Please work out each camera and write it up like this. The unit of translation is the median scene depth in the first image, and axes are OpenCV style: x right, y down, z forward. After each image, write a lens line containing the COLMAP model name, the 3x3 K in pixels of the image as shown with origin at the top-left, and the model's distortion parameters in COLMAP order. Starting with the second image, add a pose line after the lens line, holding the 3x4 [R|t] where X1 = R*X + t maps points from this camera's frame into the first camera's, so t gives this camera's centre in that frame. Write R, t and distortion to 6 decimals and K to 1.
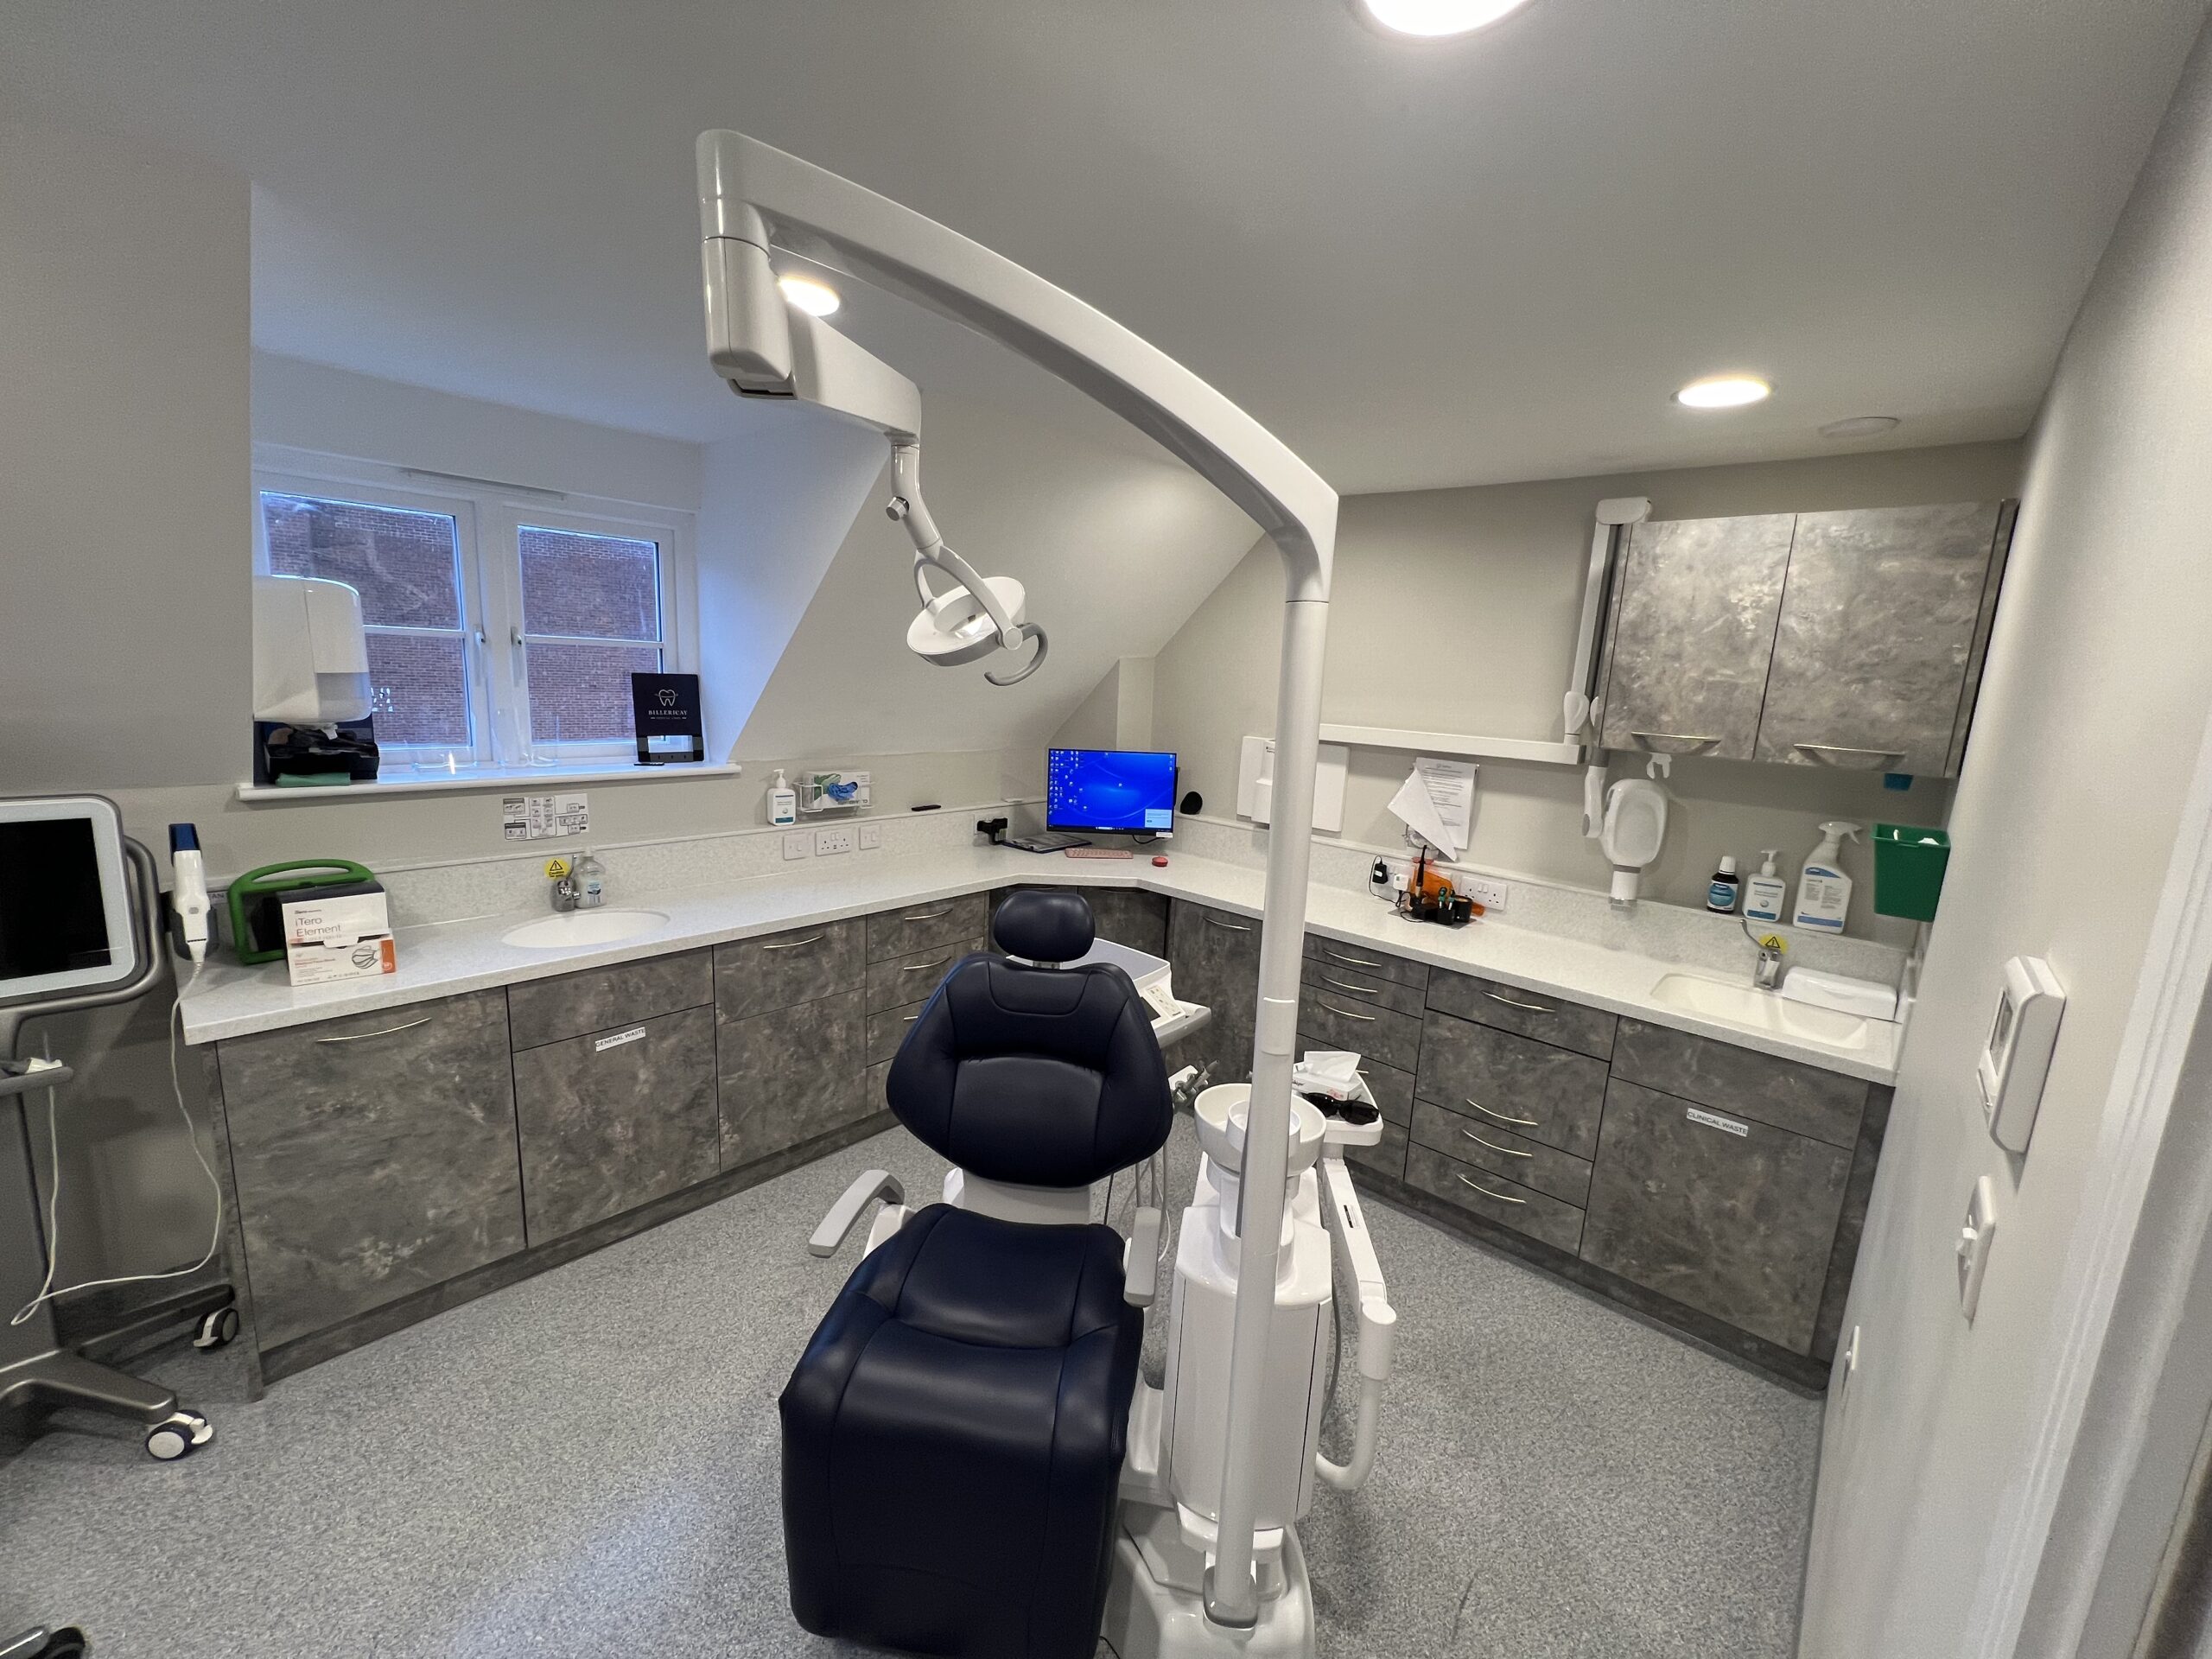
lens RADIAL K [[887.3, 0, 1103.4], [0, 887.3, 832.0], [0, 0, 1]] dist [0.000447, 0.000134]
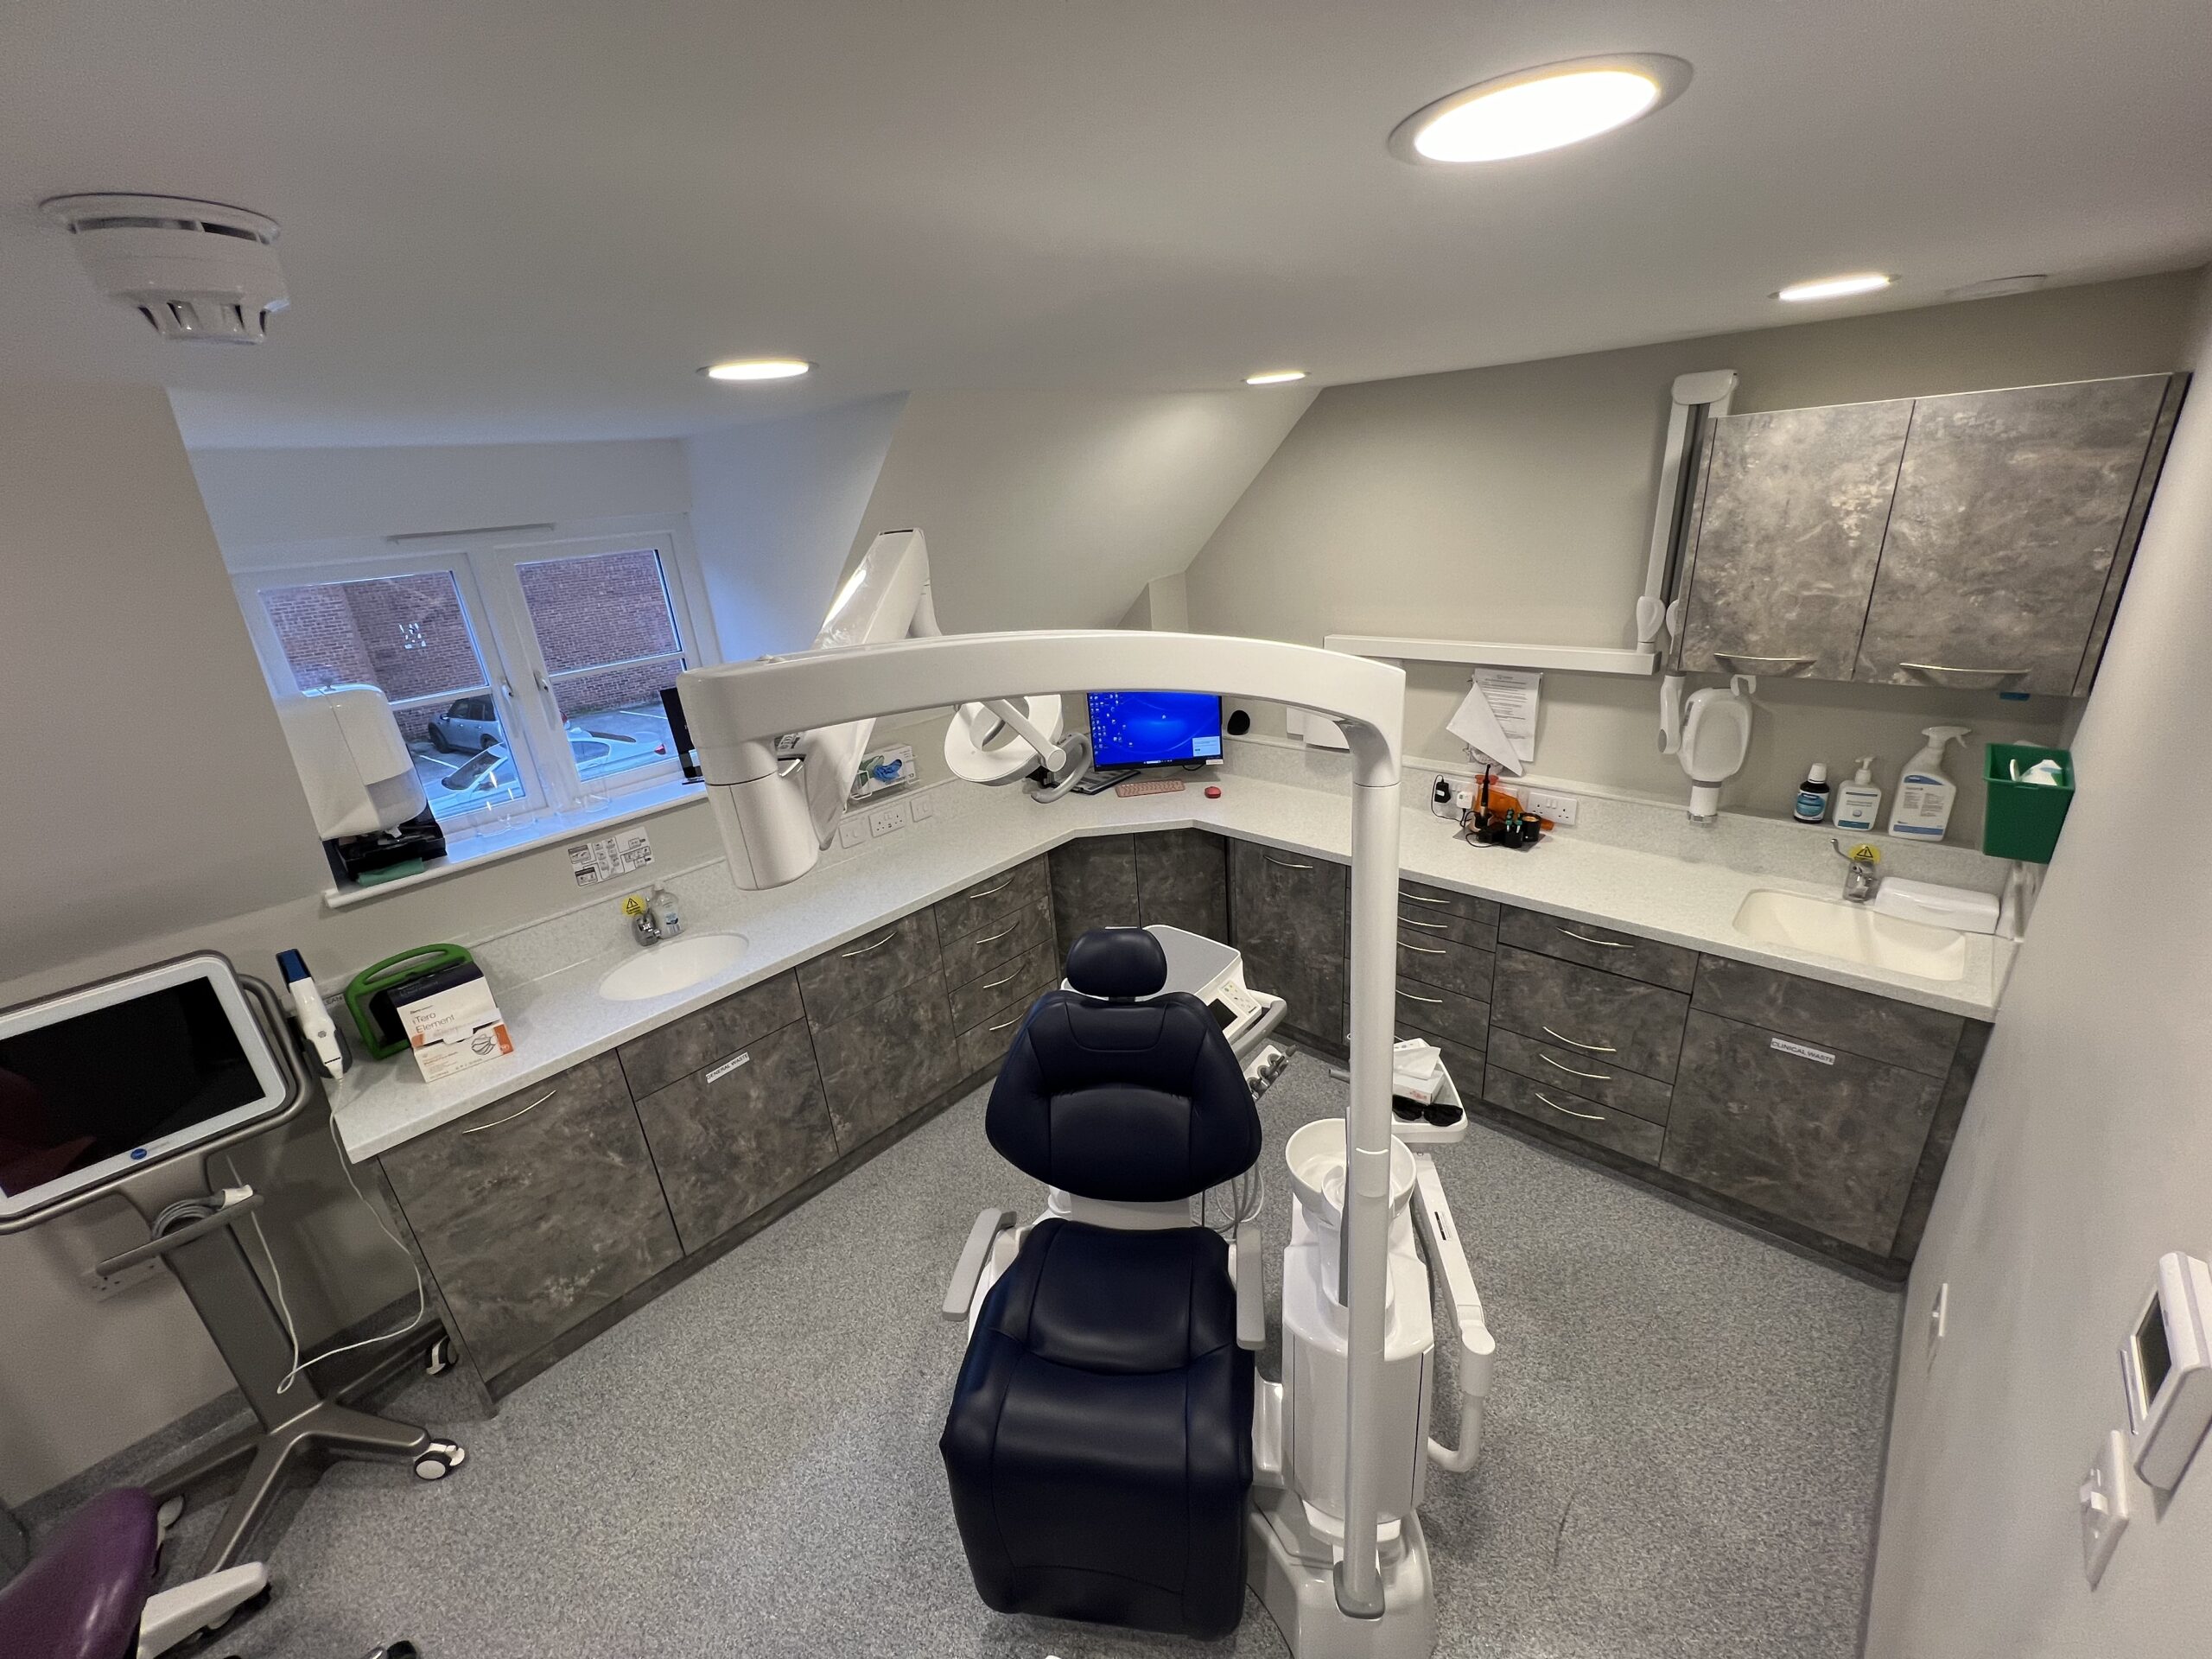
lens RADIAL K [[887.3, 0, 1103.6], [0, 887.3, 829.9], [0, 0, 1]] dist [0.000447, 0.000134]
pose [[0.991702, -0.112759, -0.061748, -0.001119], [0.122386, 0.975103, 0.184924, -0.212044], [0.039359, -0.190946, 0.980811, 0.036034]]
